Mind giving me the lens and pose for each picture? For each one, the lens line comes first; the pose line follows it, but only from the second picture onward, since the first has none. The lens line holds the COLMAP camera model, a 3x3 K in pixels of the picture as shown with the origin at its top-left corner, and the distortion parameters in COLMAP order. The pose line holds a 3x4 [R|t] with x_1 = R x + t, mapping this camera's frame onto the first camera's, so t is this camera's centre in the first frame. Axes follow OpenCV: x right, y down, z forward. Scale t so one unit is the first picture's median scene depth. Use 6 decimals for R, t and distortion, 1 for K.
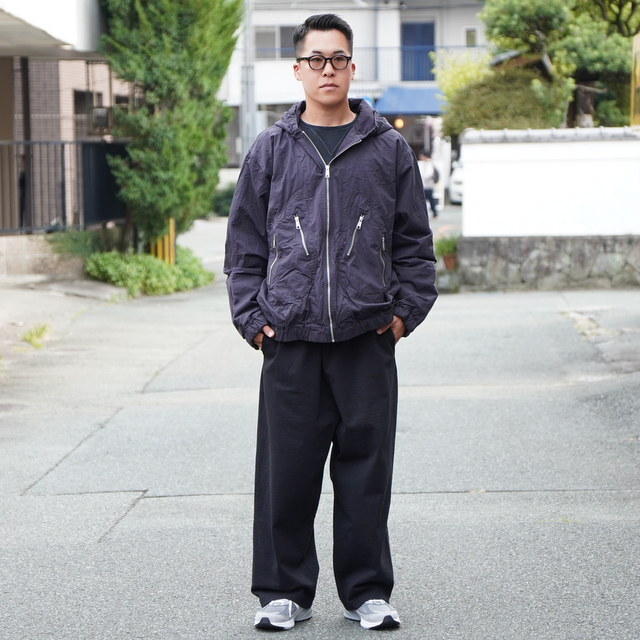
lens RADIAL K [[2338.9, 0, 323.8], [0, 2338.9, 320.9], [0, 0, 1]] dist [0.637165, 0.000000]
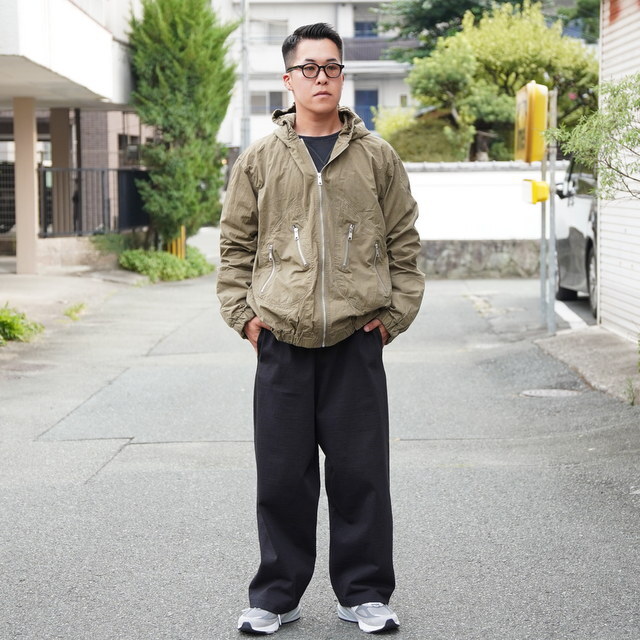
lens RADIAL K [[1558.9, 0, 317.4], [0, 1558.9, 318.2], [0, 0, 1]] dist [0.307107, 0.000000]
pose [[0.999977, 0.005137, 0.004493, 0.018673], [-0.005199, 0.999890, 0.013898, -0.004361], [-0.004421, -0.013921, 0.999893, 0.146833]]
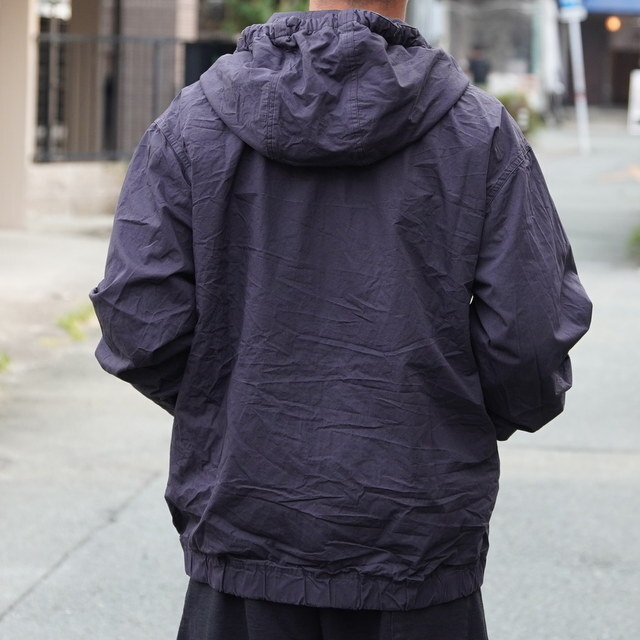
lens RADIAL K [[2426.2, 0, 318.3], [0, 2426.2, 318.7], [0, 0, 1]] dist [0.392431, 0.000000]
pose [[0.995527, 0.052627, -0.078461, 0.007274], [-0.049273, 0.997812, 0.044089, -0.042414], [0.080610, -0.040026, 0.995942, 0.418428]]
